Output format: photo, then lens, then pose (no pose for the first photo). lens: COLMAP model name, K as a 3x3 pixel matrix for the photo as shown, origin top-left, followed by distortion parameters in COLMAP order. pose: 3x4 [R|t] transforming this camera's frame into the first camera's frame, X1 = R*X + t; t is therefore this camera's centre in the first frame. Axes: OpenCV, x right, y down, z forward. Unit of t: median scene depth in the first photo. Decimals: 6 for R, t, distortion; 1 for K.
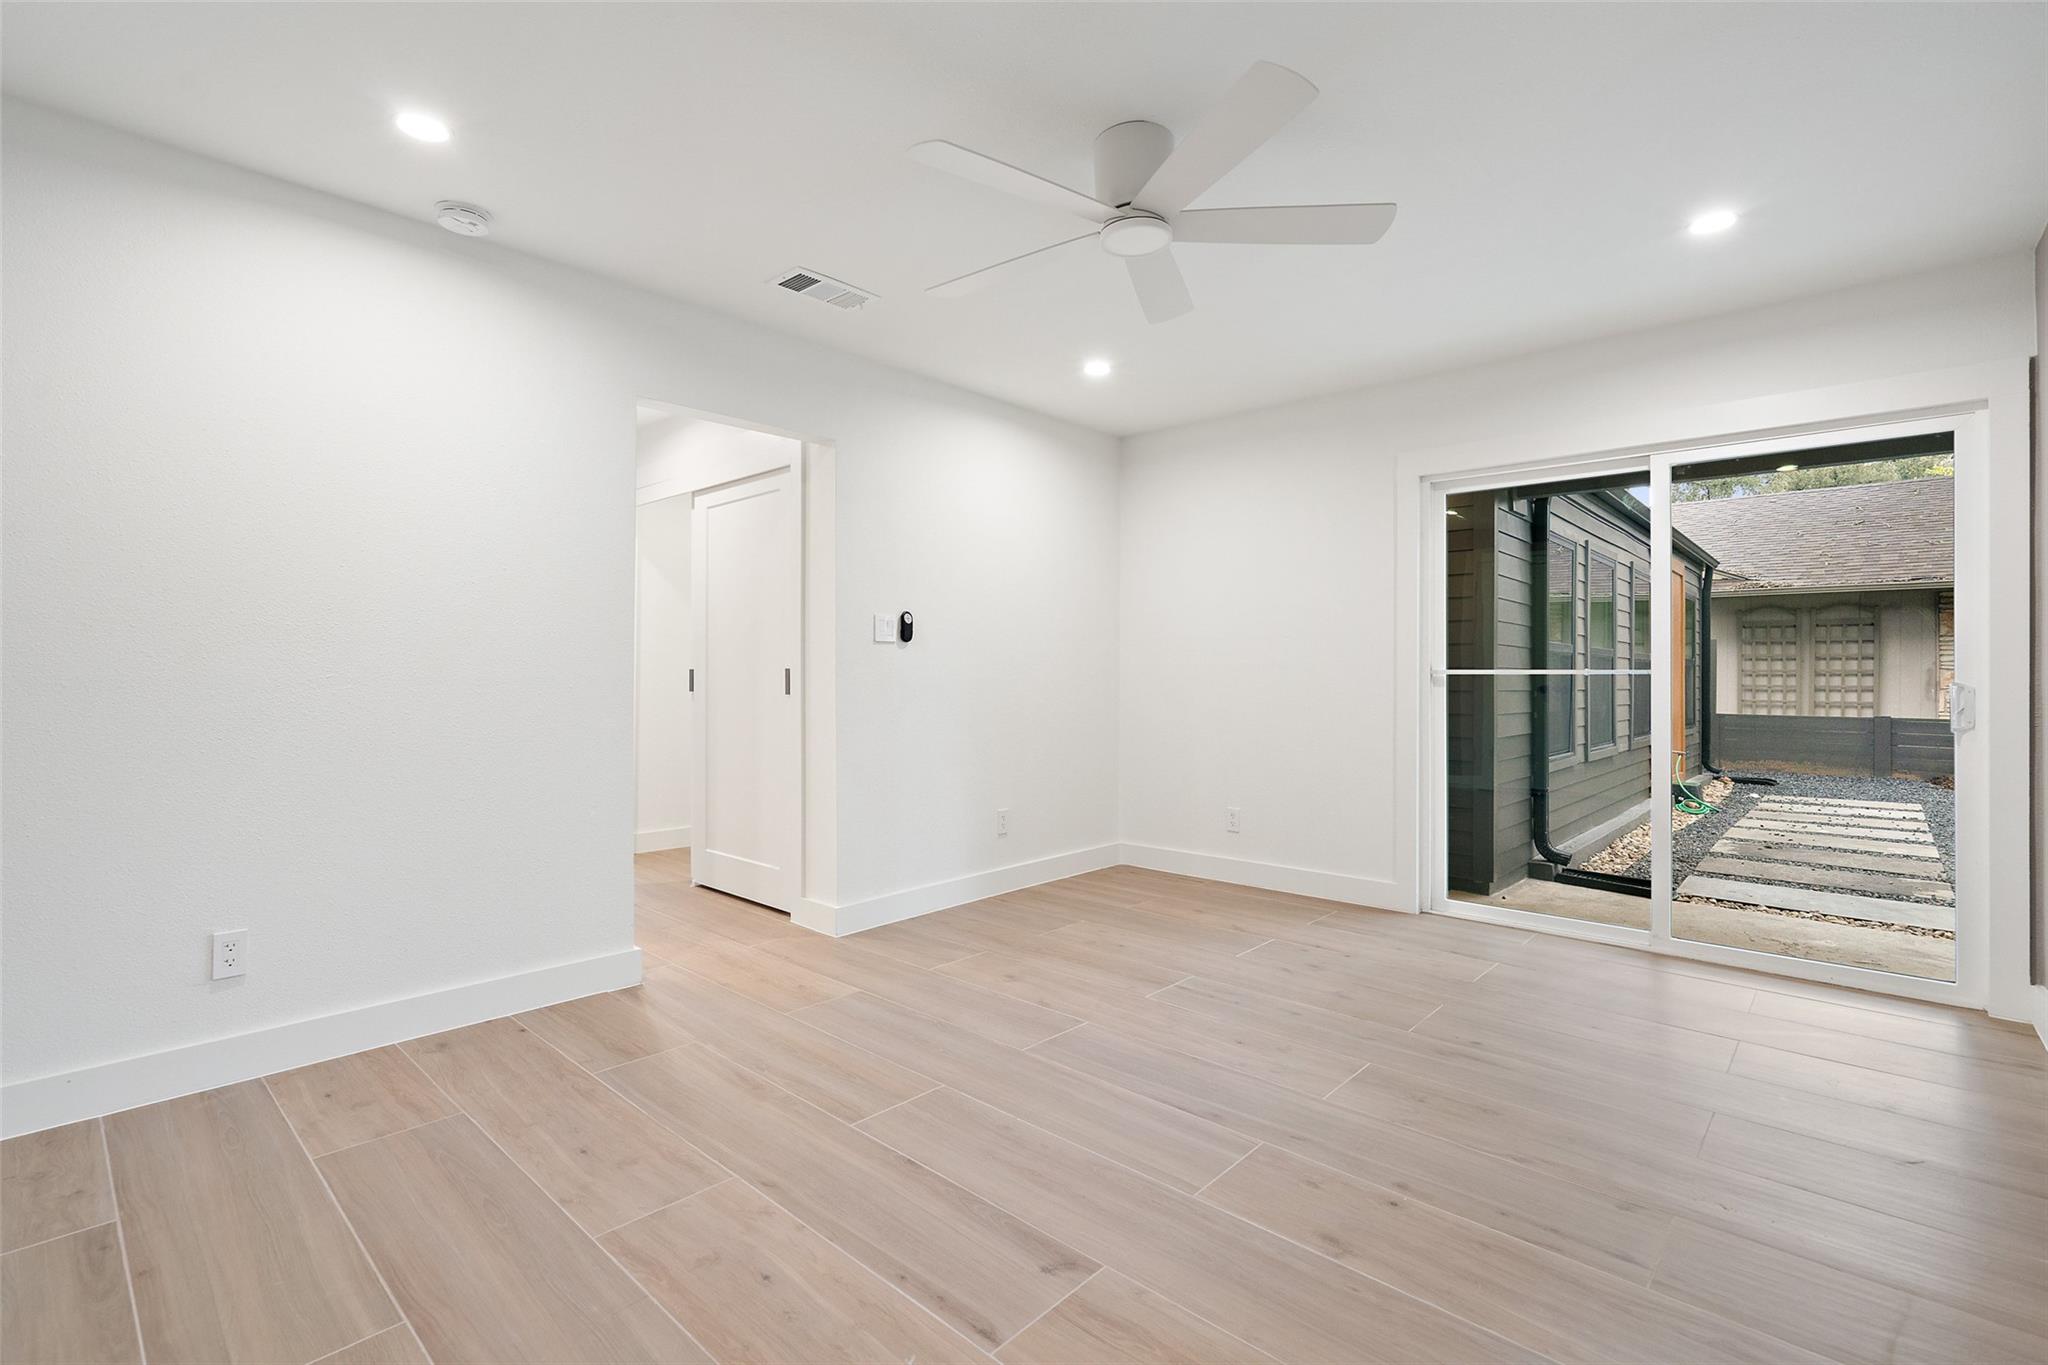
lens RADIAL K [[932.5, 0, 1024.8], [0, 932.5, 681.2], [0, 0, 1]] dist [-0.001363, 0.000159]
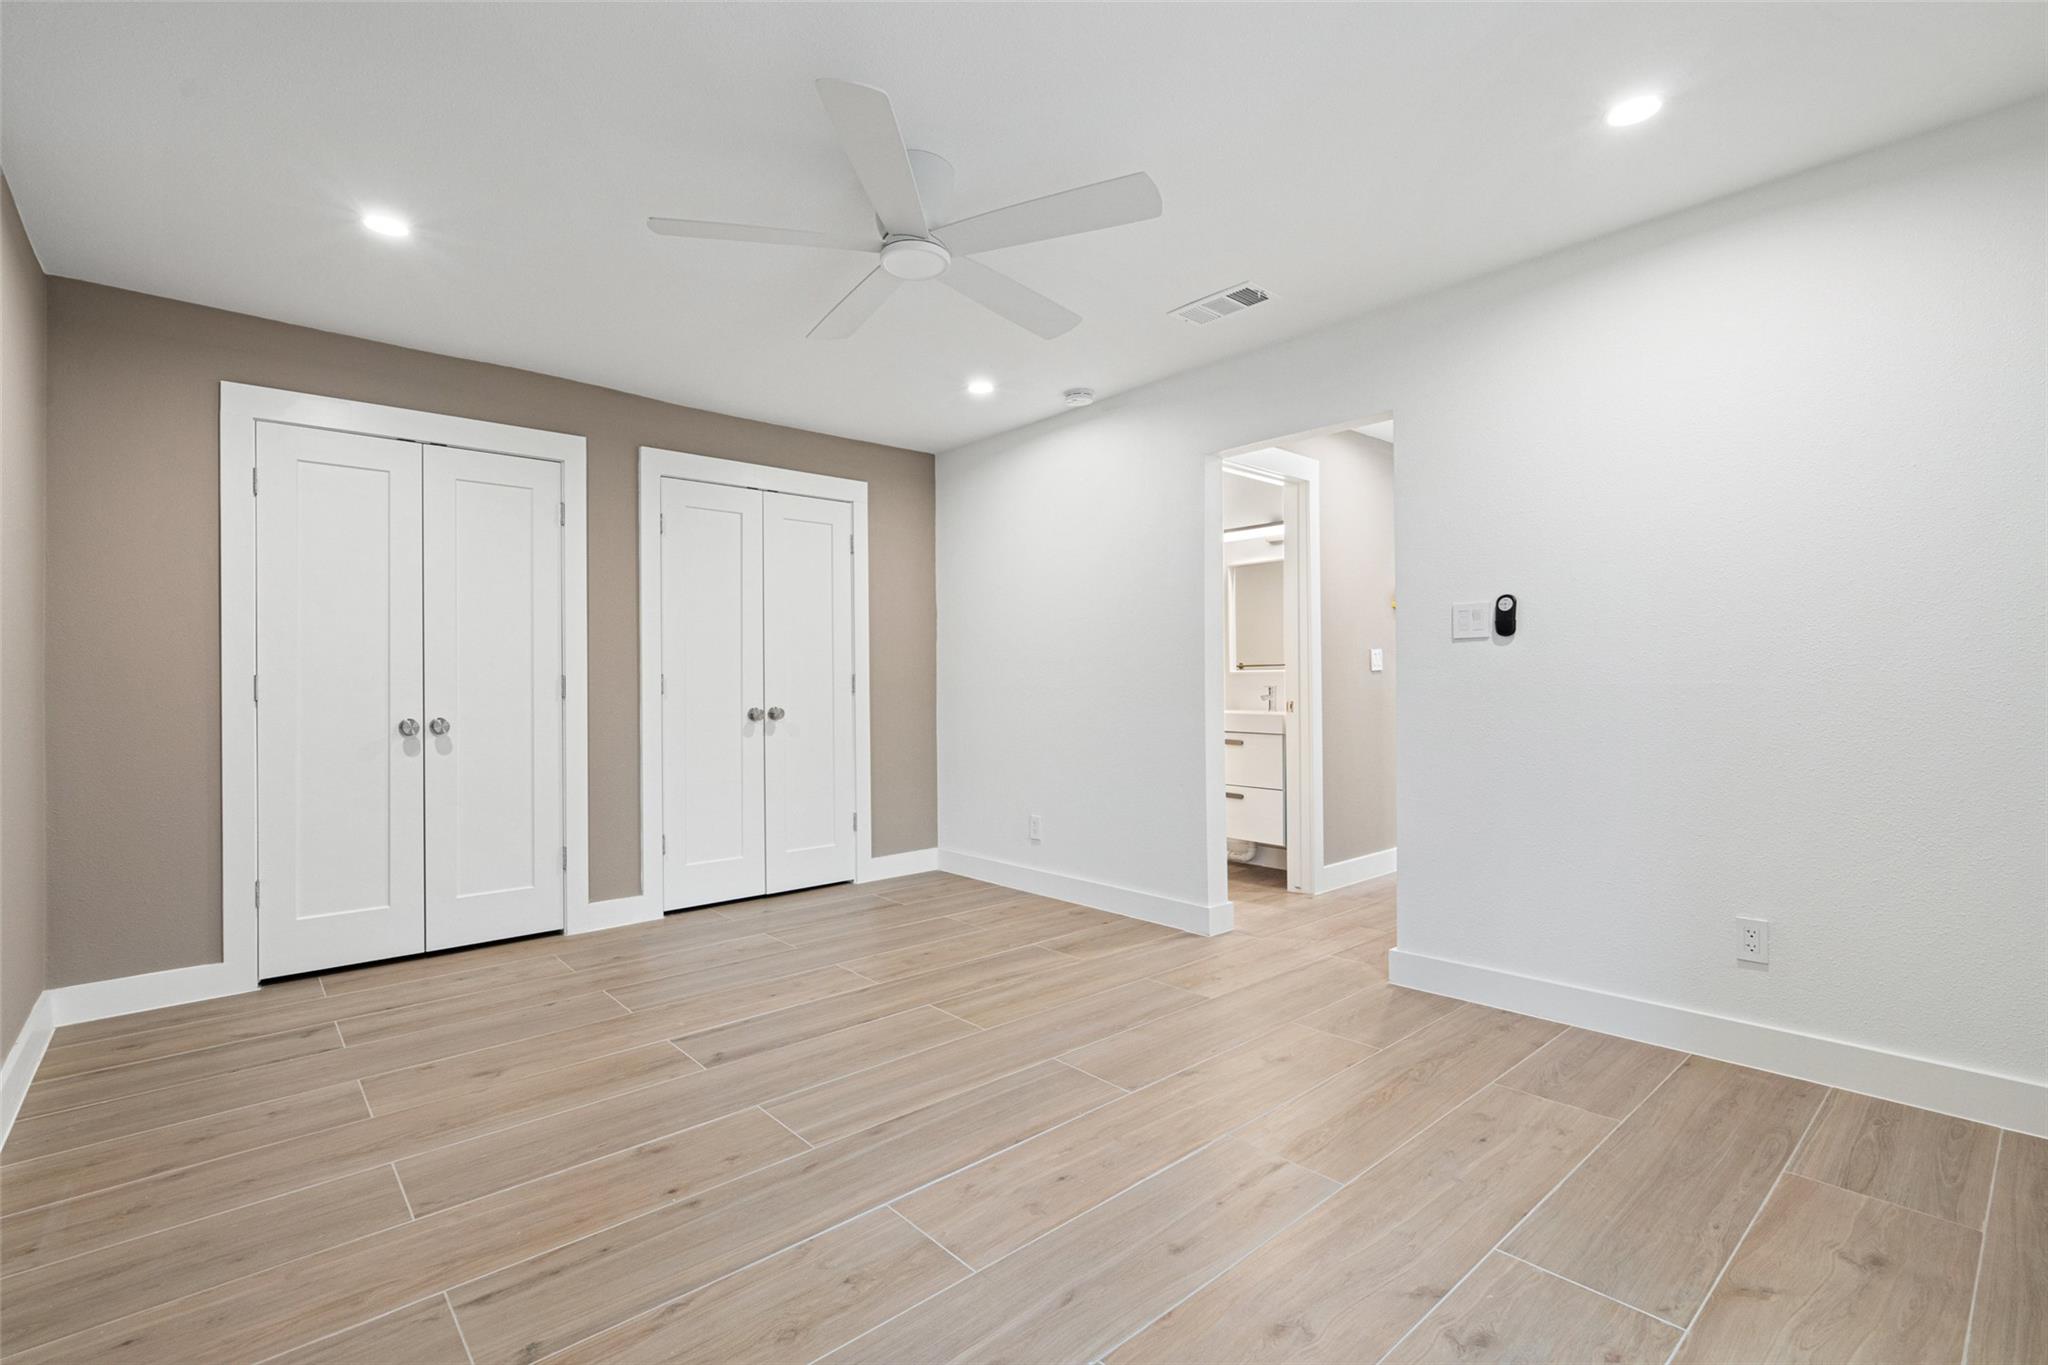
lens RADIAL K [[932.5, 0, 1025.9], [0, 932.5, 680.4], [0, 0, 1]] dist [-0.001363, 0.000159]
pose [[-0.103991, -0.004588, -0.994568, 1.096141], [-0.000116, 0.999989, -0.004601, -0.006494], [0.994578, -0.000363, -0.103991, 1.178676]]
